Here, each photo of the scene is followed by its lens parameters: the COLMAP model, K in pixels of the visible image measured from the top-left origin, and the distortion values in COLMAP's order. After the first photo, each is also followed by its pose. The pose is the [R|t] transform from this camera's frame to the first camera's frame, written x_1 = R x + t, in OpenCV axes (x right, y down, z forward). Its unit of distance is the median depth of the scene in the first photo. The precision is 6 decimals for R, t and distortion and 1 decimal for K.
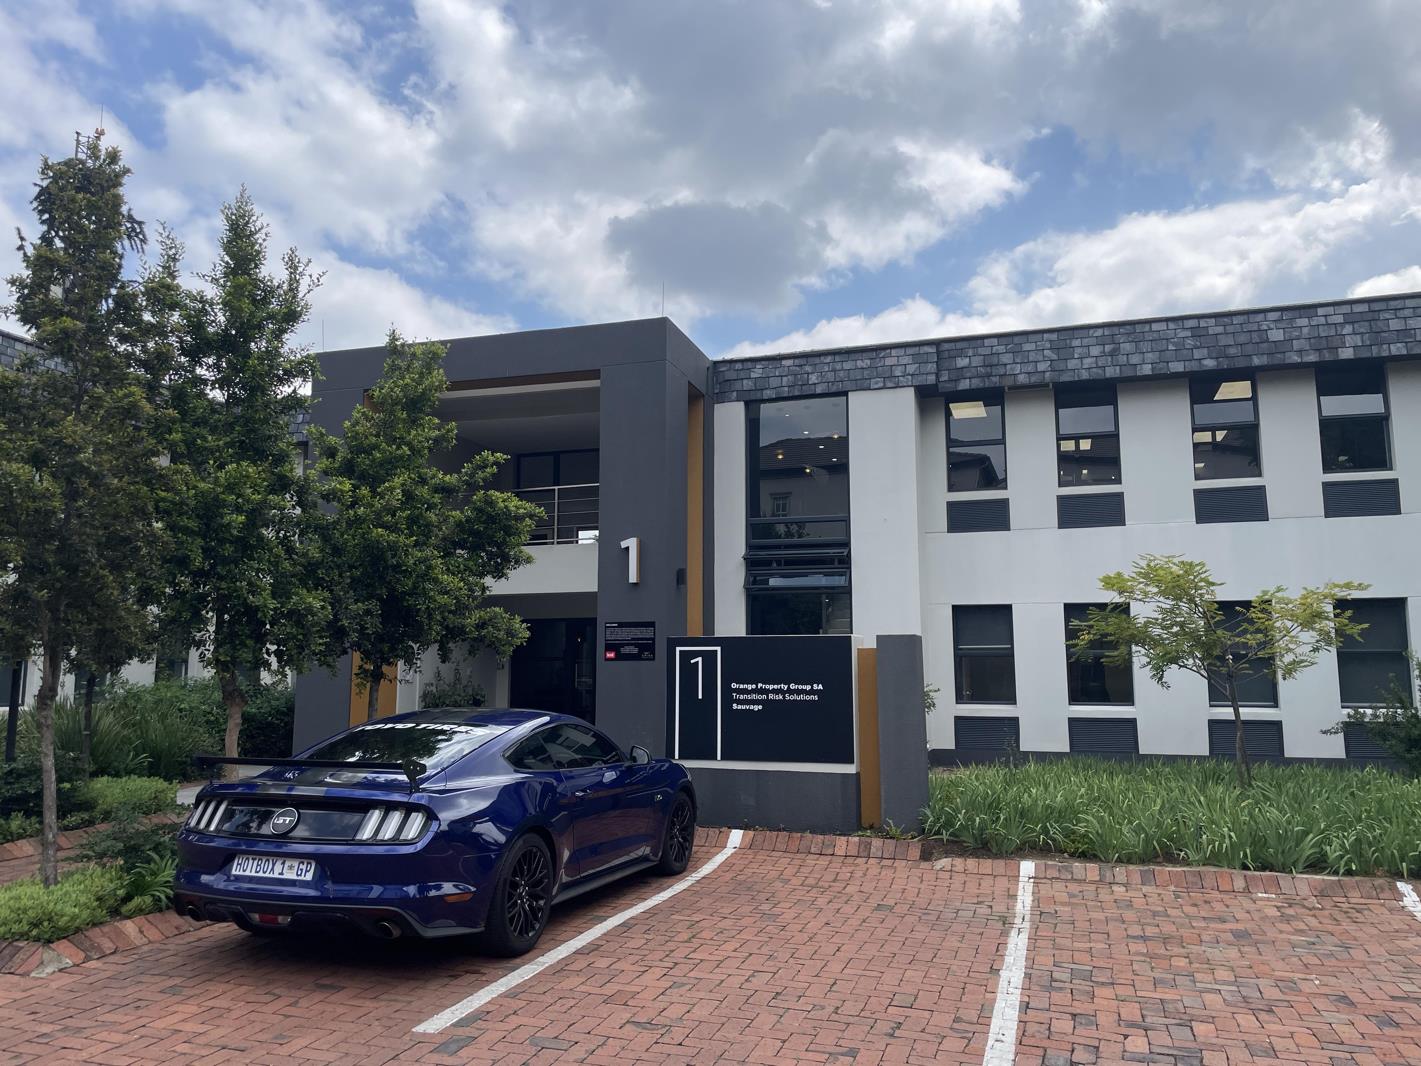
lens RADIAL K [[1089.1, 0, 711.8], [0, 1089.1, 532.2], [0, 0, 1]] dist [0.051474, -0.057495]
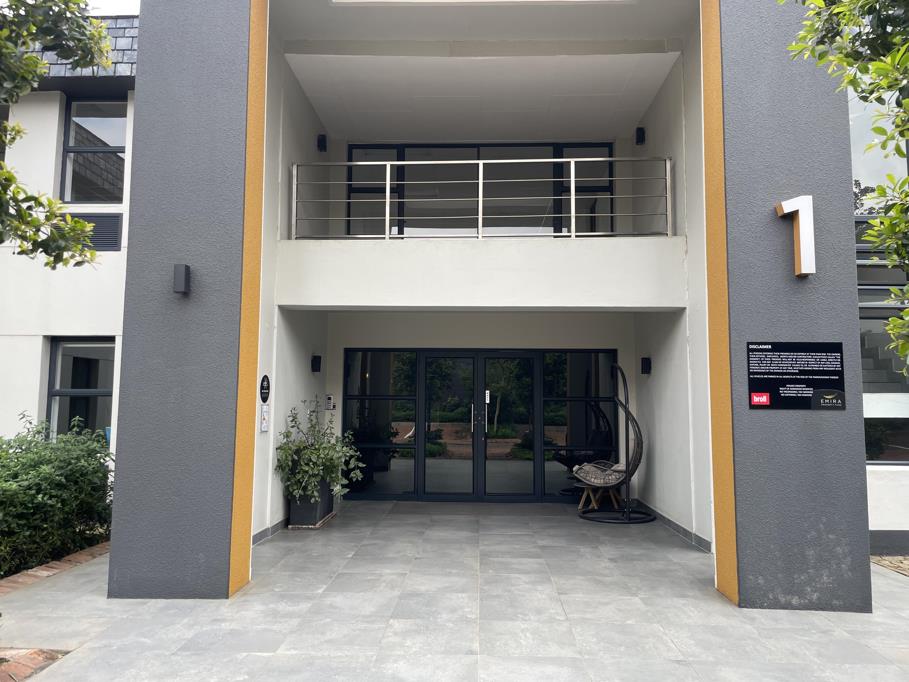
lens RADIAL K [[696.7, 0, 454.4], [0, 696.7, 341.4], [0, 0, 1]] dist [0.051474, -0.057495]
pose [[0.962544, 0.032888, 0.269123, -0.347691], [-0.043602, 0.998473, 0.033930, 0.077250], [-0.267596, -0.044394, 0.962508, 0.692483]]
